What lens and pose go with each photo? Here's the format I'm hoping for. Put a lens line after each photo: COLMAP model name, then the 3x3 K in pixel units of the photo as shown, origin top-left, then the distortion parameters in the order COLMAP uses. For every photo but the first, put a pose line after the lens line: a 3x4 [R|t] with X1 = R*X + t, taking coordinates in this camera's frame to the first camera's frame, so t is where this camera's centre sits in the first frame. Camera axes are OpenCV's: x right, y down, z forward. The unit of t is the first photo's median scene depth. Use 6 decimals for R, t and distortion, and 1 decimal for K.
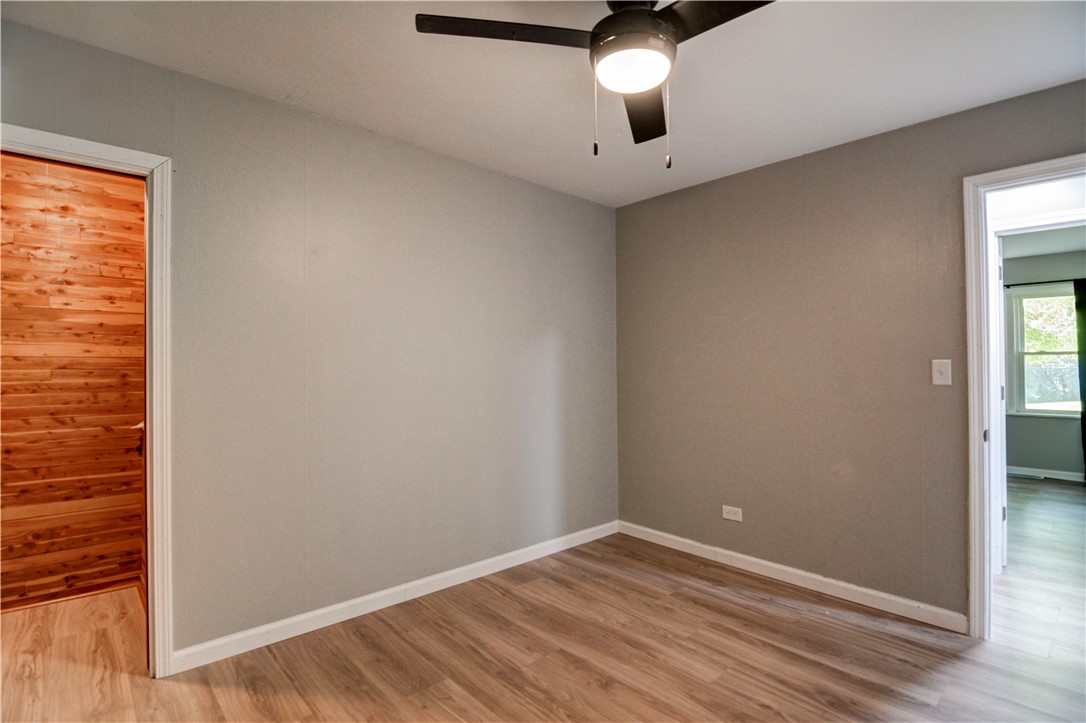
lens RADIAL K [[535.1, 0, 548.1], [0, 535.1, 361.2], [0, 0, 1]] dist [-0.002944, -0.000969]
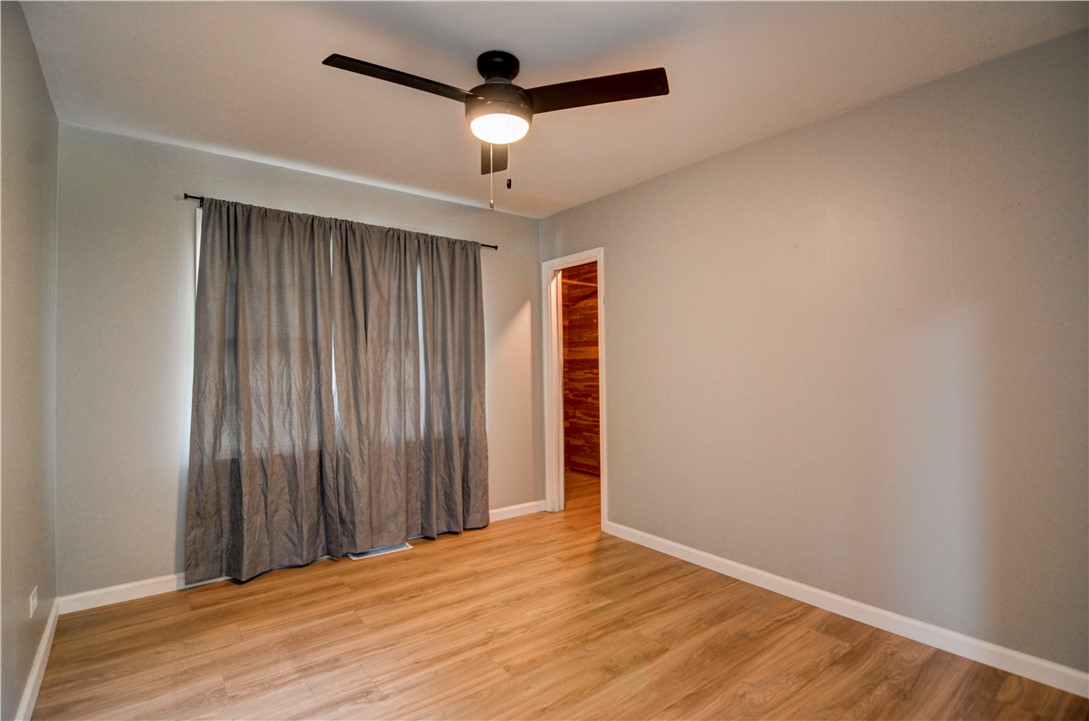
lens RADIAL K [[529.9, 0, 544.5], [0, 529.9, 360.5], [0, 0, 1]] dist [0.001092, 0.000125]
pose [[-0.081071, -0.012825, -0.996626, 0.986252], [0.010641, 0.999849, -0.013732, 0.027064], [0.996652, -0.011718, -0.080922, 0.844556]]
